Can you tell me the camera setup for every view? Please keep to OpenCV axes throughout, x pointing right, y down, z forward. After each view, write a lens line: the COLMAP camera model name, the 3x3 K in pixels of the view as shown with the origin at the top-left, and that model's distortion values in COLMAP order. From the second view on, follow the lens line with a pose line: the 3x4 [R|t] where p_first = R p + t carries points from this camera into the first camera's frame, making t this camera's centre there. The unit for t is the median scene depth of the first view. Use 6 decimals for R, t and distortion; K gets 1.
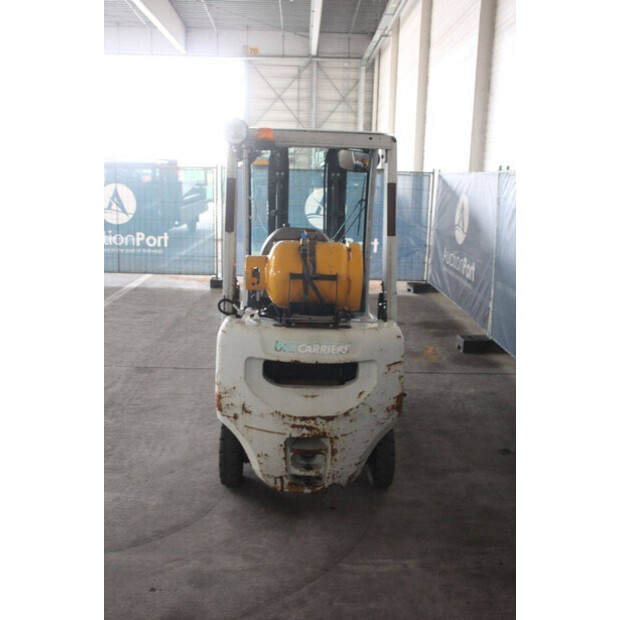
lens RADIAL K [[590.6, 0, 334.6], [0, 590.6, 326.9], [0, 0, 1]] dist [-0.061358, 0.000000]
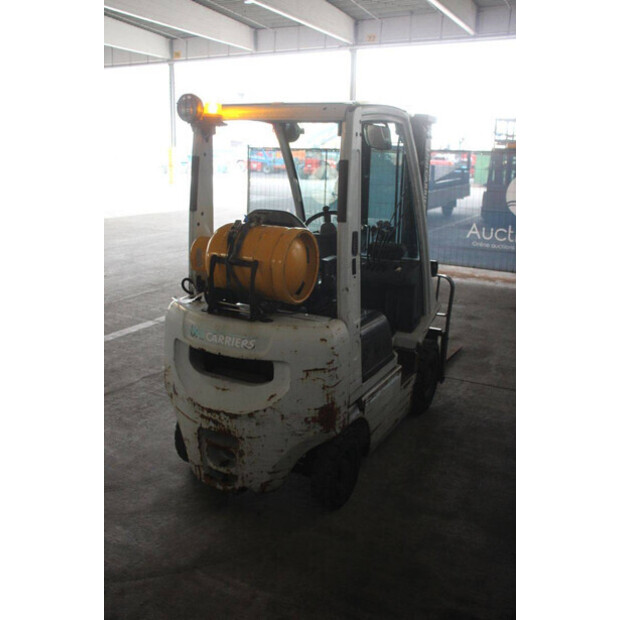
lens RADIAL K [[590.6, 0, 331.5], [0, 590.6, 326.1], [0, 0, 1]] dist [-0.061358, 0.000000]
pose [[0.866854, 0.128990, -0.481587, 0.542386], [-0.118313, 0.991581, 0.052626, -0.051030], [0.484320, 0.011359, 0.874817, 0.259303]]
